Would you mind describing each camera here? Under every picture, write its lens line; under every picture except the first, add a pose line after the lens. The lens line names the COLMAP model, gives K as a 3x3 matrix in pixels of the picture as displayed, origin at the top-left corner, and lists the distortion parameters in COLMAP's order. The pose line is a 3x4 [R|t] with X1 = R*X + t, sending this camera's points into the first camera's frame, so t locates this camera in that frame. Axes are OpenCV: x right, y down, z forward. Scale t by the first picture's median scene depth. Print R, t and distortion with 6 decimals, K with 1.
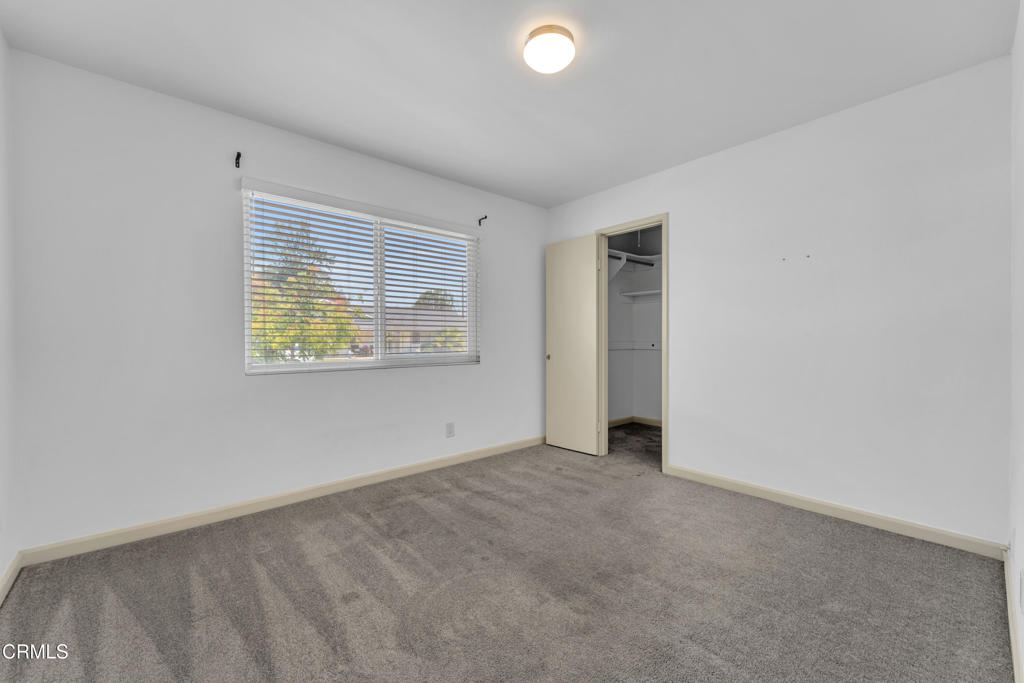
lens RADIAL K [[415.0, 0, 512.6], [0, 415.0, 338.8], [0, 0, 1]] dist [0.001087, 0.000142]
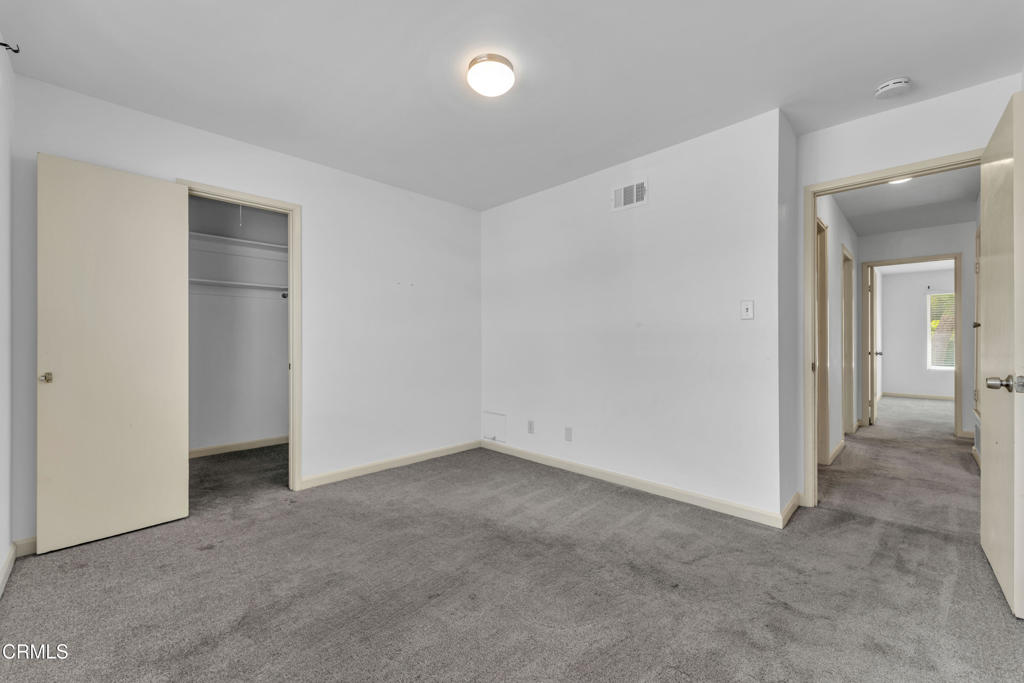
lens RADIAL K [[415.0, 0, 512.6], [0, 415.0, 338.8], [0, 0, 1]] dist [0.001087, 0.000142]
pose [[-0.080175, 0.007708, 0.996751, -0.572330], [-0.005728, 0.999950, -0.008193, -0.003793], [-0.996764, -0.006366, -0.080127, 0.597910]]
